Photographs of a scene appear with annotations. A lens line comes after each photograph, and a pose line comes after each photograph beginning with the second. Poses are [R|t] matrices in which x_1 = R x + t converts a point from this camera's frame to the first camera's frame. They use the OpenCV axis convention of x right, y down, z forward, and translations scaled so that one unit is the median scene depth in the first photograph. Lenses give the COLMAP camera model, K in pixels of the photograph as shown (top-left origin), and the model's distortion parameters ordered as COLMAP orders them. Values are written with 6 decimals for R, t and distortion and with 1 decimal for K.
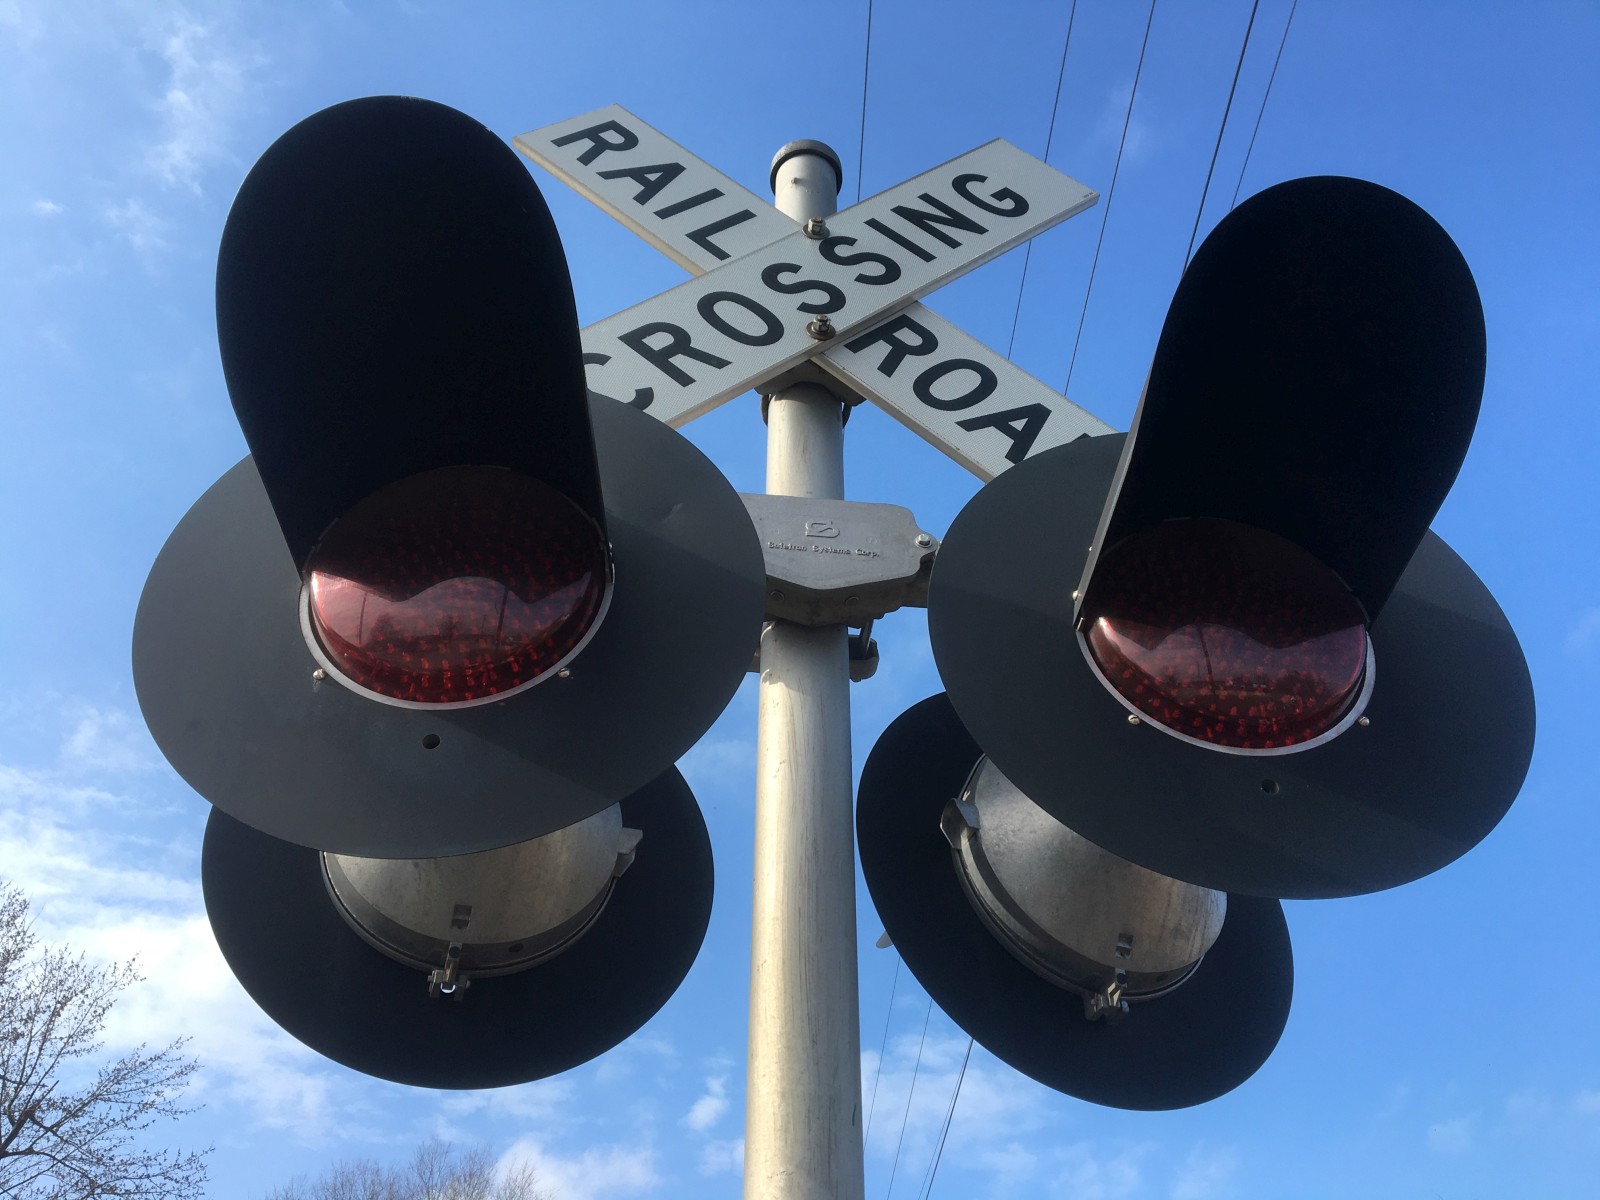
lens RADIAL K [[1372.8, 0, 796.4], [0, 1372.8, 601.7], [0, 0, 1]] dist [0.082394, -0.128258]
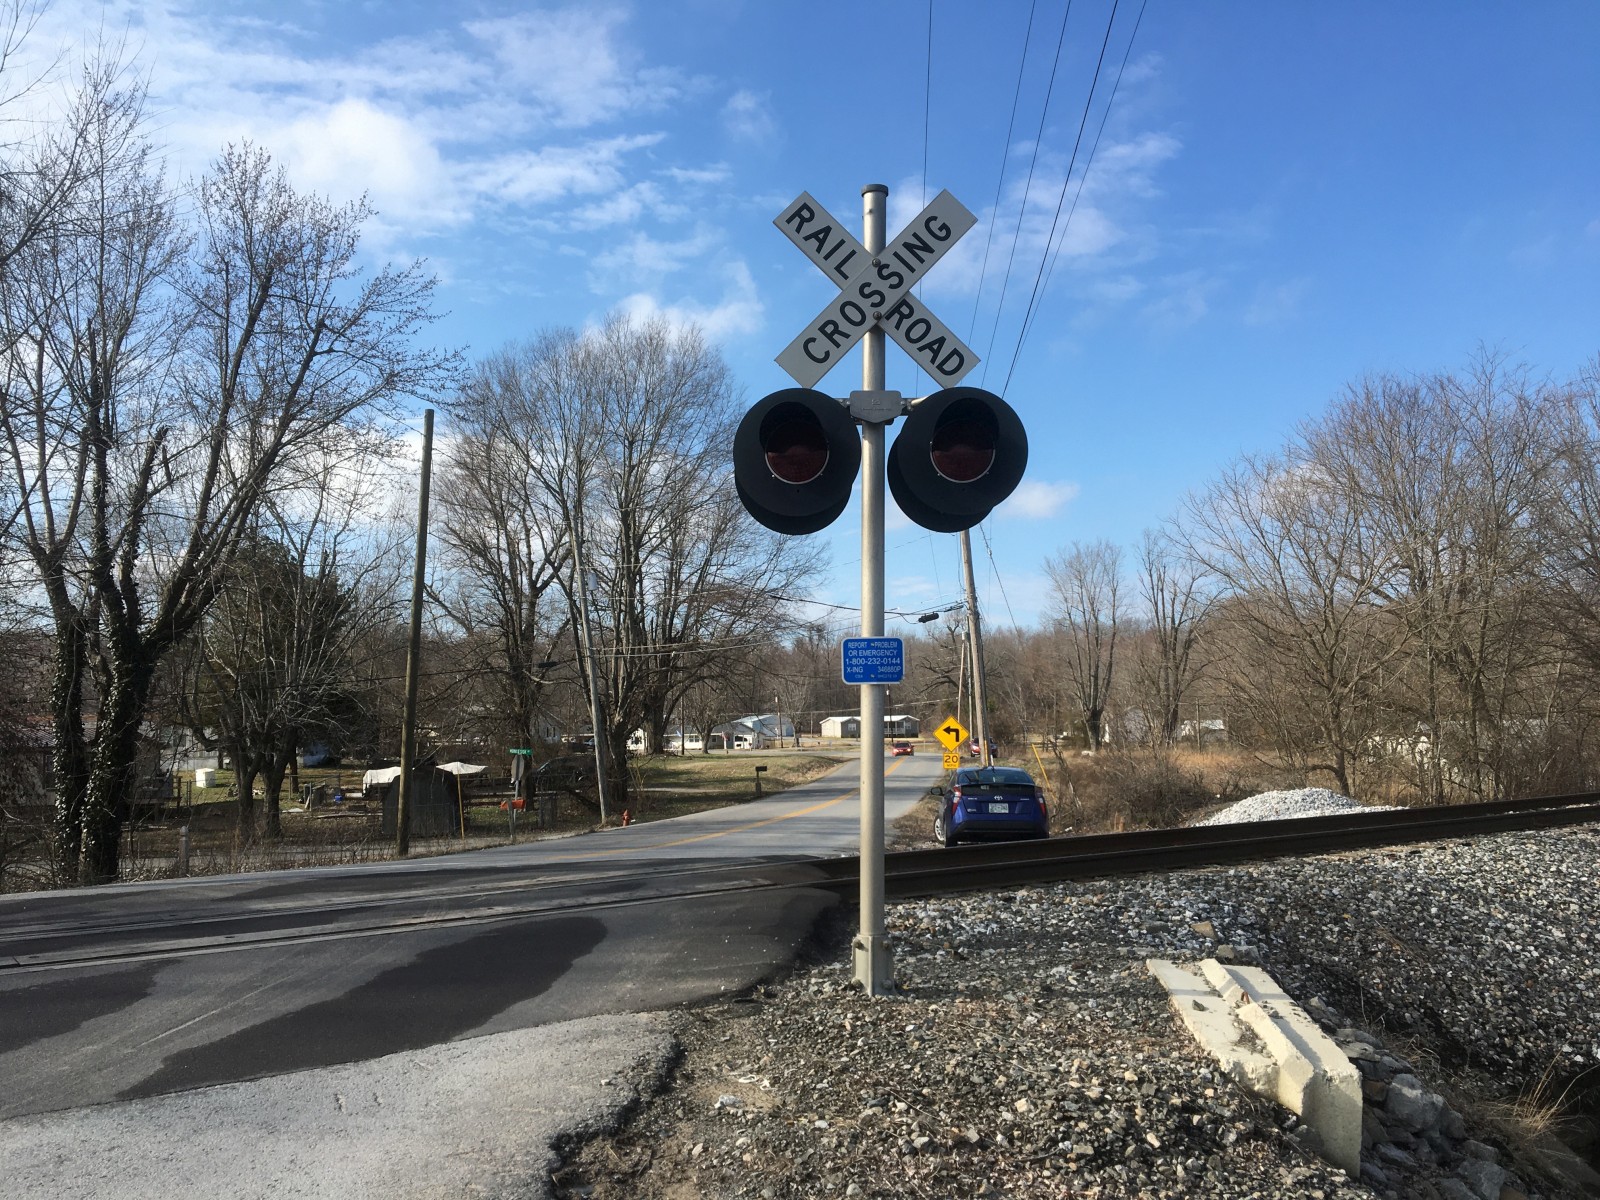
lens RADIAL K [[1372.8, 0, 800.2], [0, 1372.8, 599.1], [0, 0, 1]] dist [0.082394, -0.128258]
pose [[0.997499, -0.004006, -0.070565, 0.058661], [0.044208, 0.814347, 0.578692, -1.441765], [0.055146, -0.580365, 0.812487, -1.926922]]
